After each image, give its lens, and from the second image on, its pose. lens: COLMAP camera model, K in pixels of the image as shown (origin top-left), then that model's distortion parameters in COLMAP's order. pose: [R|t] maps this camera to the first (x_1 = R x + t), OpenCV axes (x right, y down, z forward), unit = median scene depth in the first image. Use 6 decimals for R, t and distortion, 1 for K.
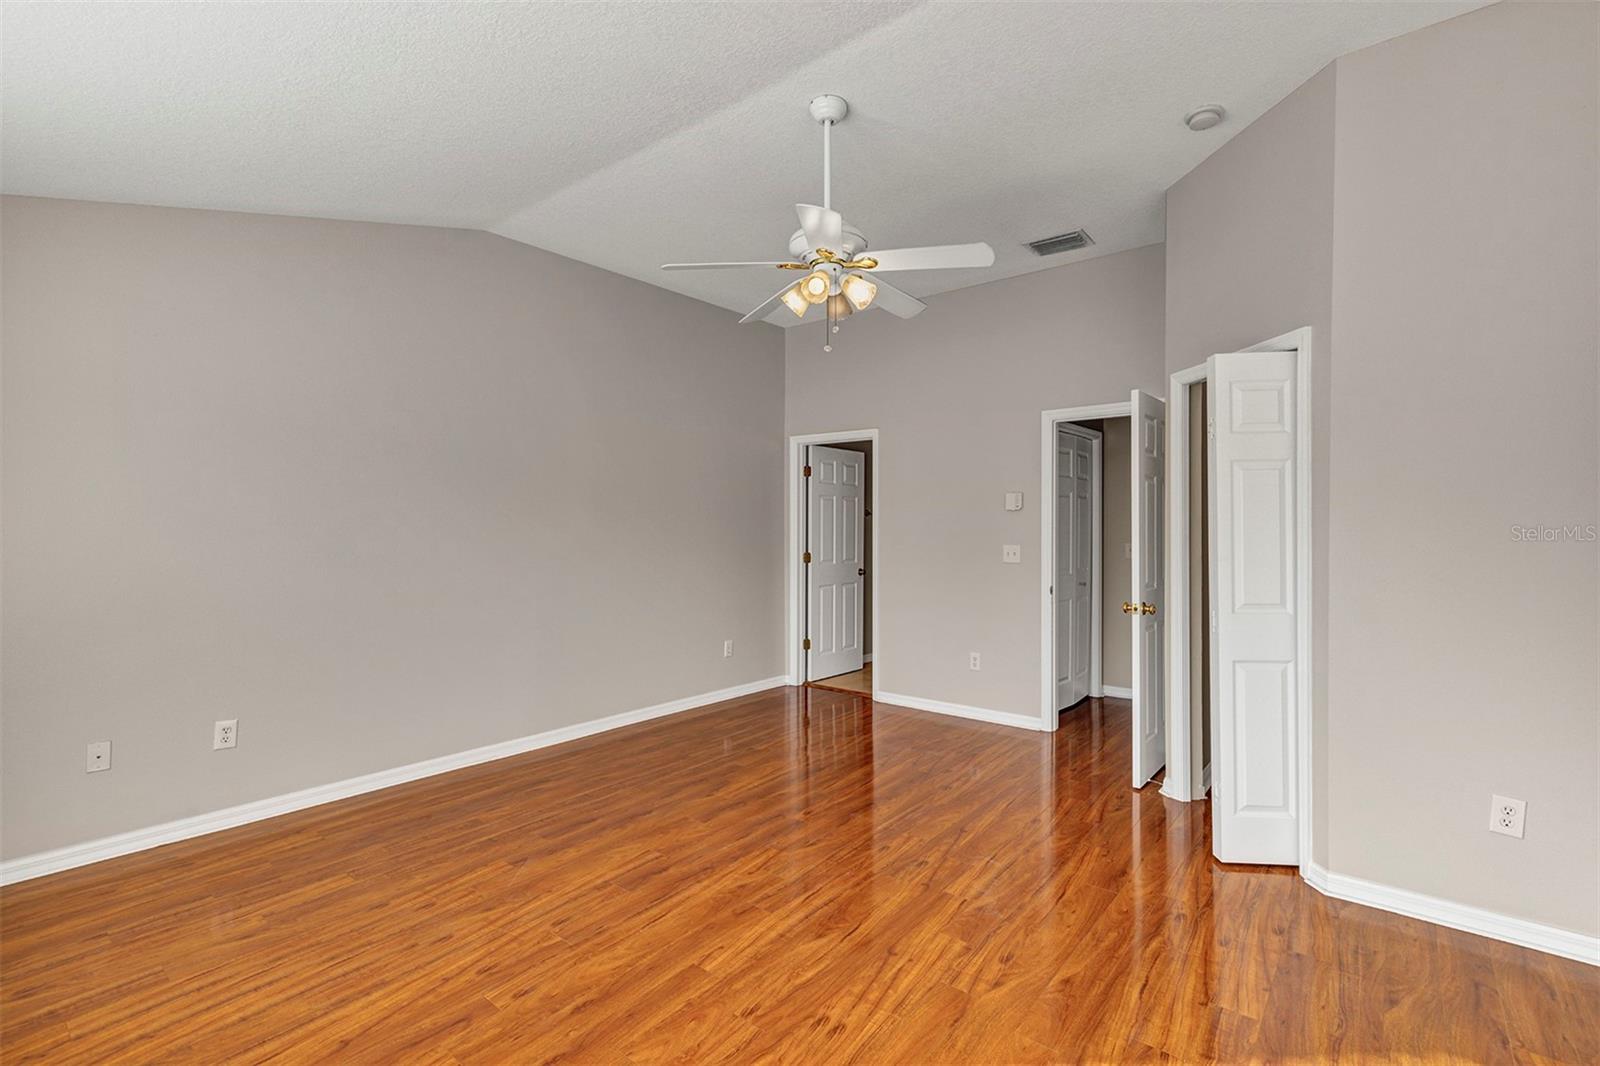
lens RADIAL K [[731.3, 0, 792.4], [0, 731.3, 530.0], [0, 0, 1]] dist [0.008640, 0.000324]
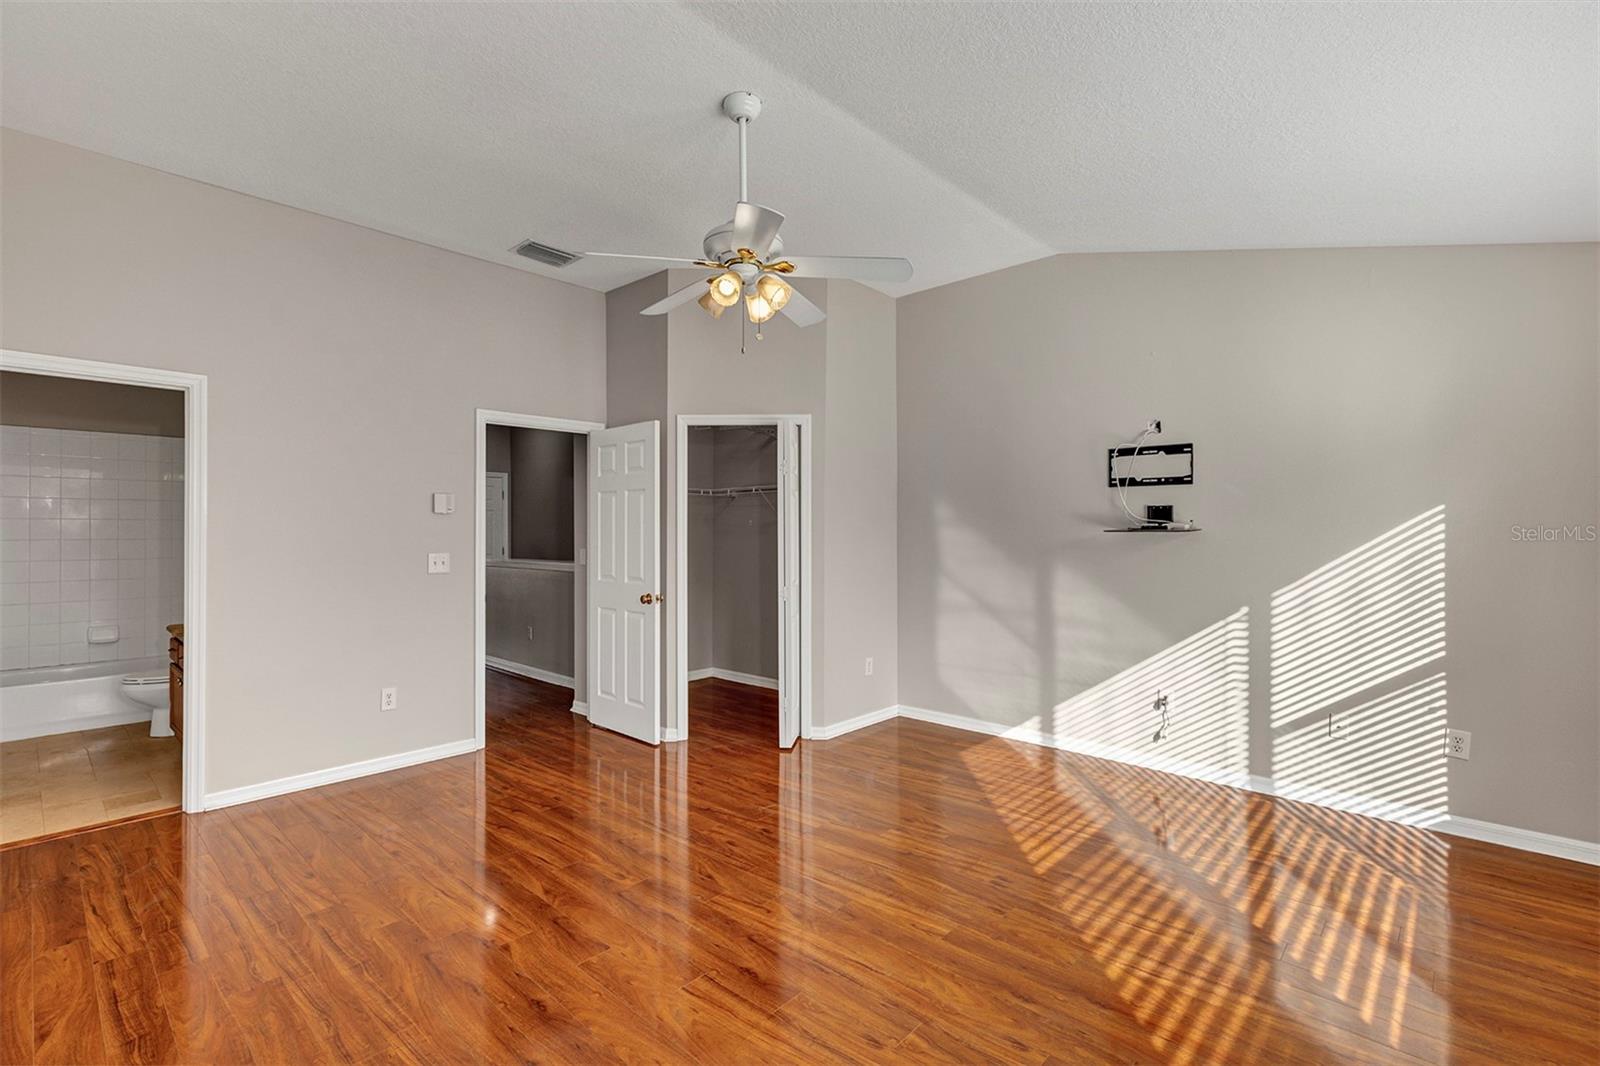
lens RADIAL K [[731.3, 0, 794.2], [0, 731.3, 534.8], [0, 0, 1]] dist [0.008640, 0.000324]
pose [[0.049154, -0.004250, 0.998782, -0.936931], [0.006292, 0.999972, 0.003945, -0.003715], [-0.998771, 0.006091, 0.049180, 0.894301]]
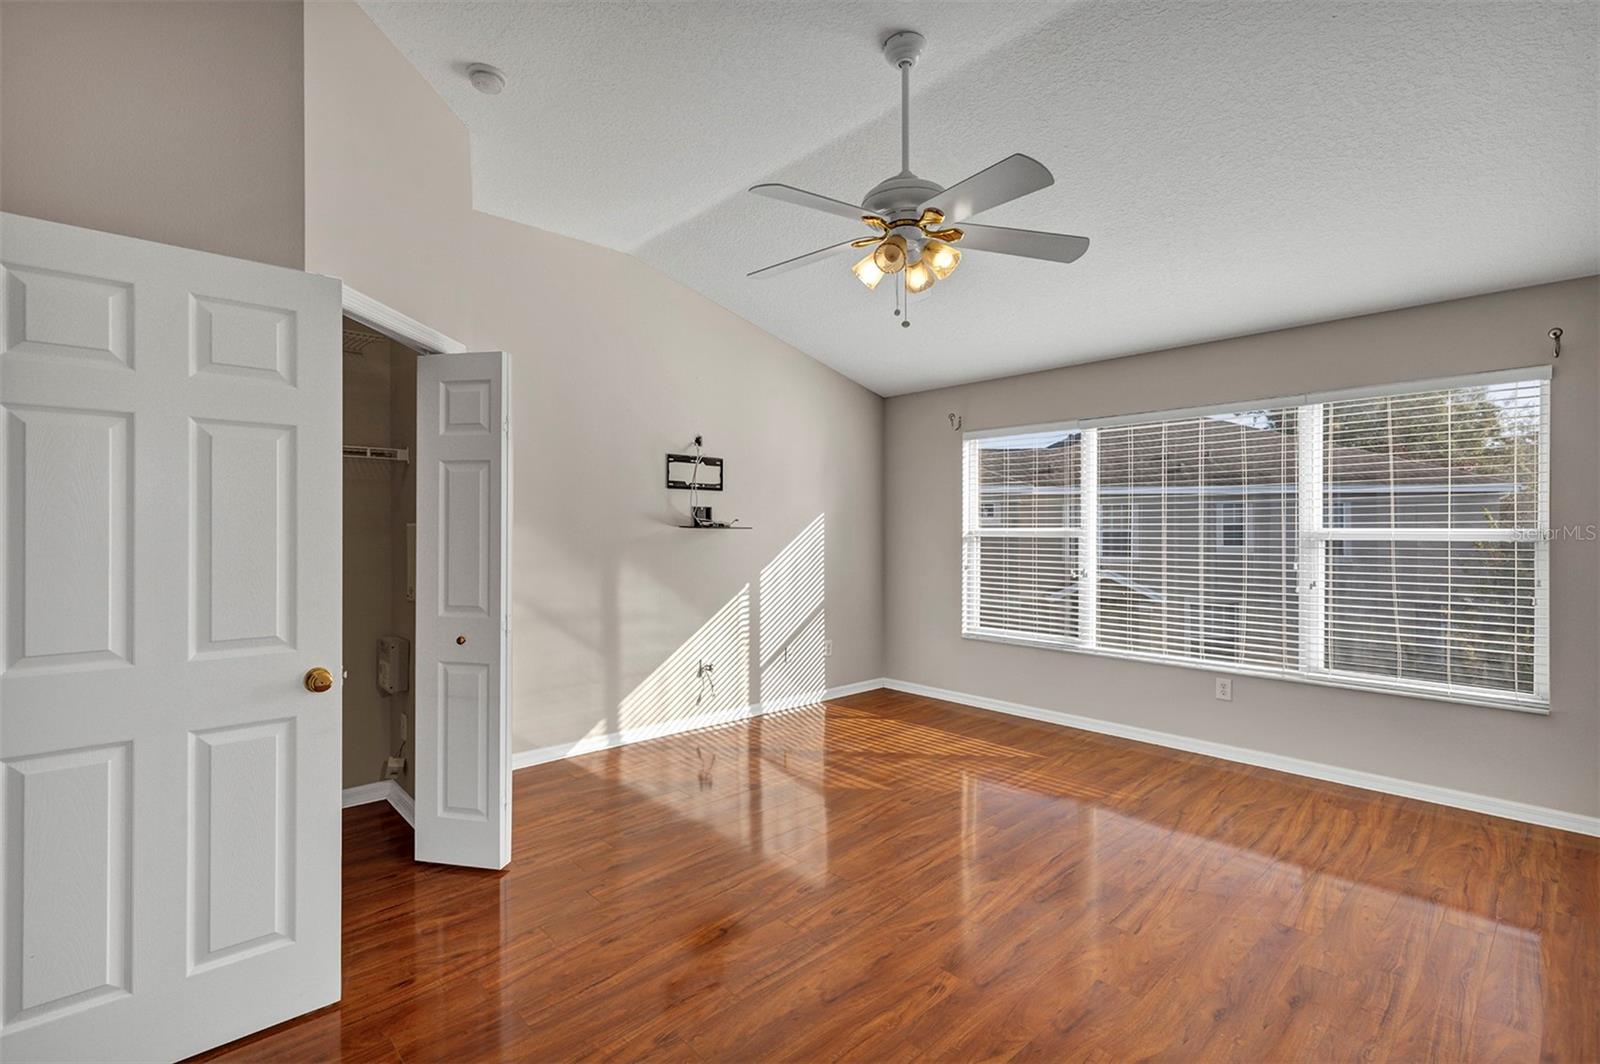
lens RADIAL K [[731.3, 0, 803.2], [0, 731.3, 525.6], [0, 0, 1]] dist [0.008640, 0.000324]
pose [[-0.993956, 0.002242, 0.109758, 0.075990], [0.002013, 0.999996, -0.002200, -0.002223], [-0.109762, -0.001966, -0.993956, 1.910823]]
